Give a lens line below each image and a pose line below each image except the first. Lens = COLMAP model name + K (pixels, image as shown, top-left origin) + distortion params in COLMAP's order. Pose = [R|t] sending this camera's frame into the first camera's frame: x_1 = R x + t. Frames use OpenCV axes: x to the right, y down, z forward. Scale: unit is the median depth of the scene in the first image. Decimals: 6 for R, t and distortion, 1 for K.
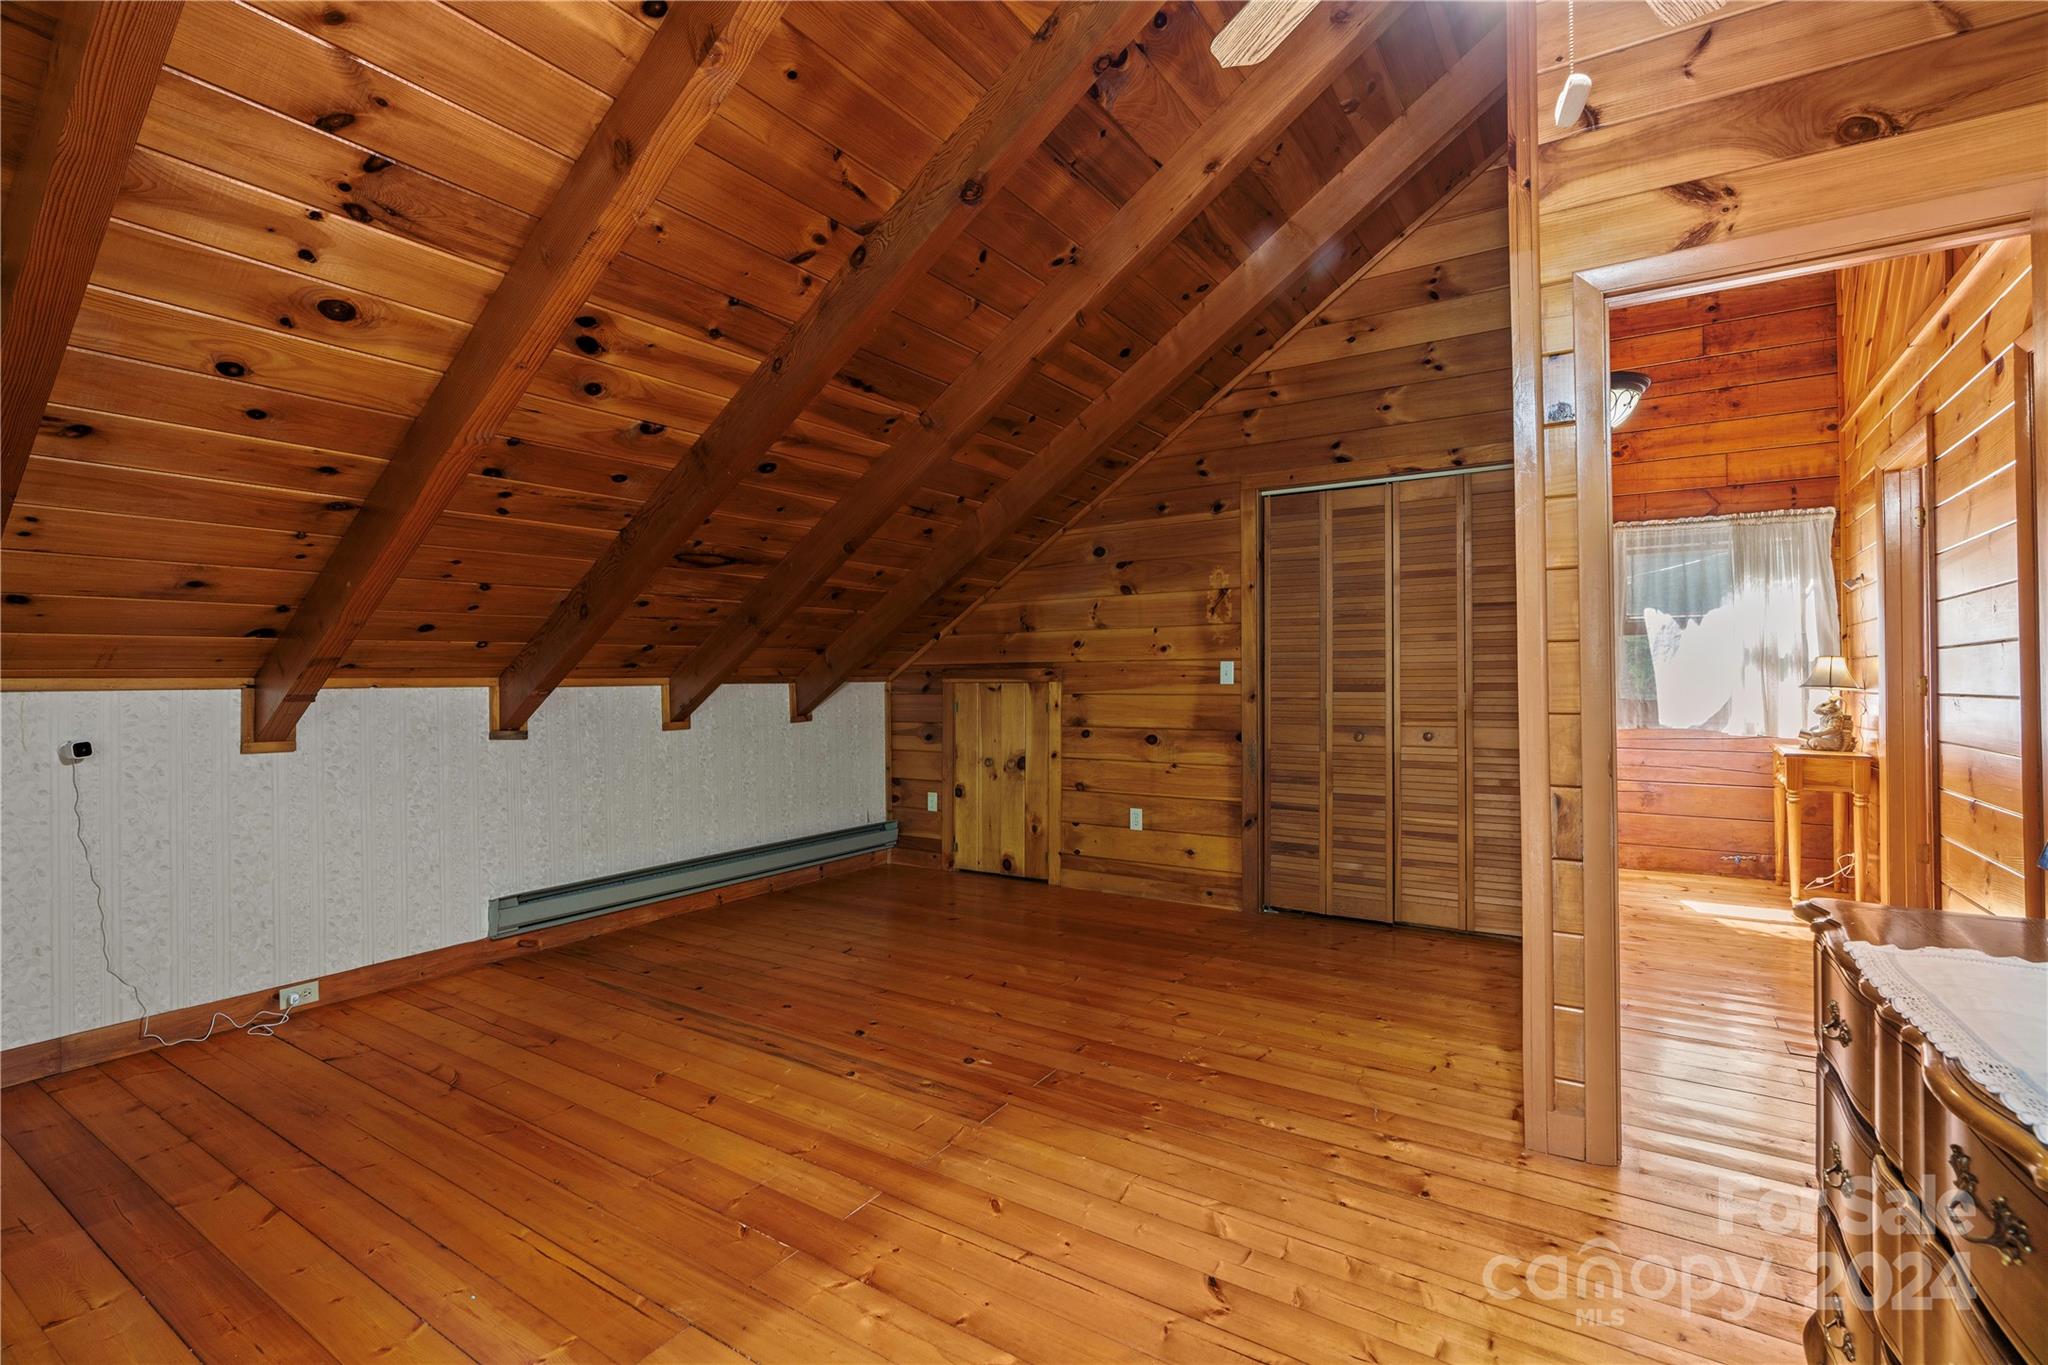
lens RADIAL K [[928.8, 0, 1019.2], [0, 928.8, 670.4], [0, 0, 1]] dist [-0.014927, 0.001739]
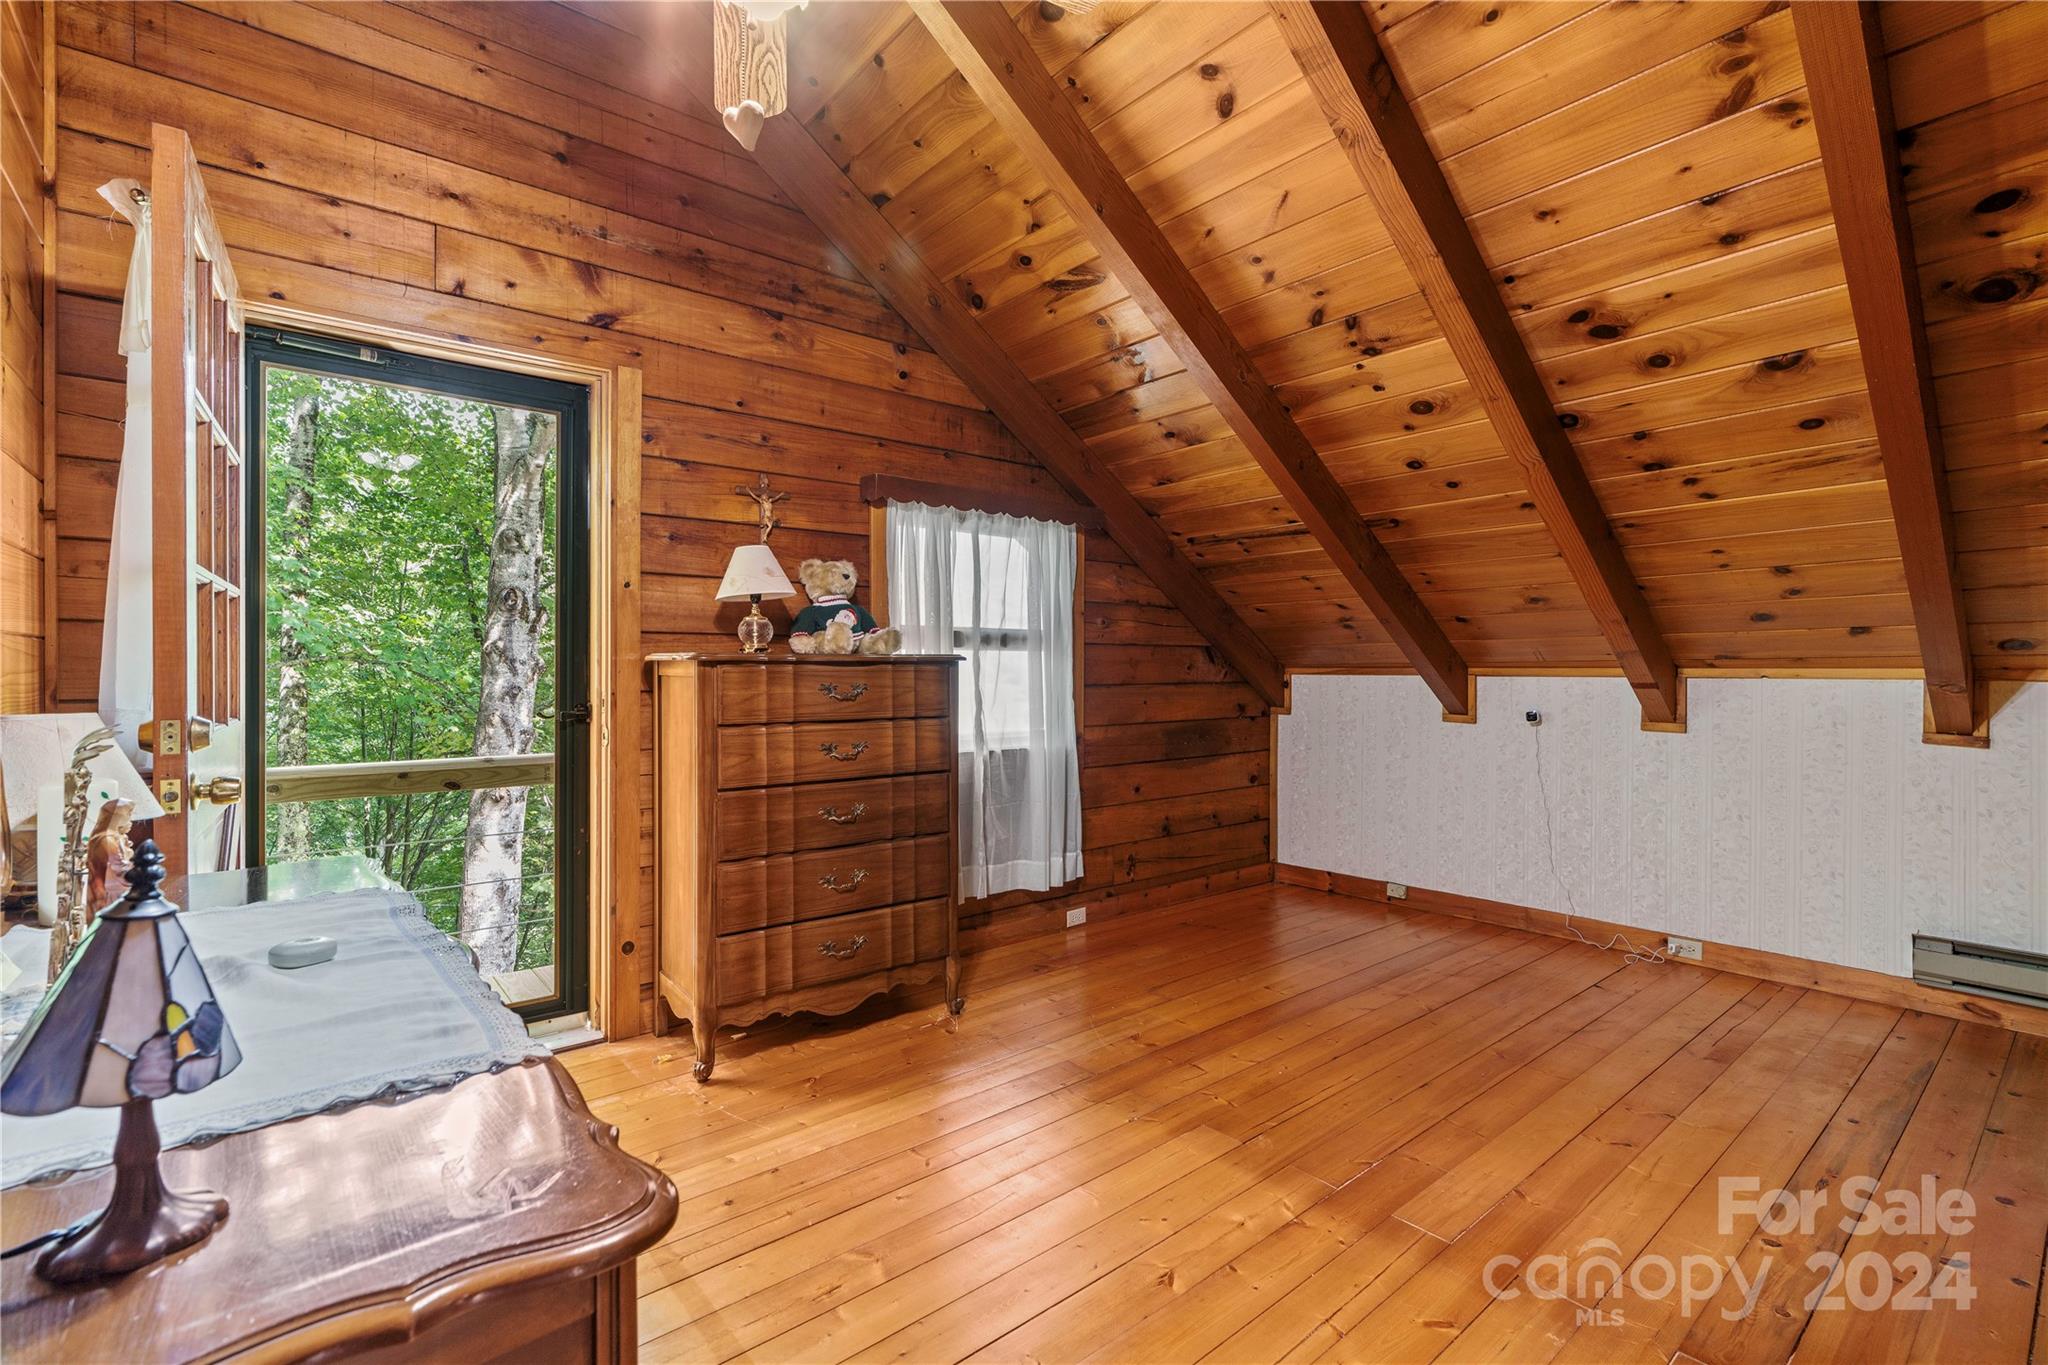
lens RADIAL K [[928.8, 0, 1024.9], [0, 928.8, 677.8], [0, 0, 1]] dist [-0.014927, 0.001739]
pose [[-0.307894, 0.014087, -0.951317, 0.681450], [0.008608, 0.999891, 0.012020, -0.000411], [0.951382, -0.004488, -0.307981, 0.731430]]
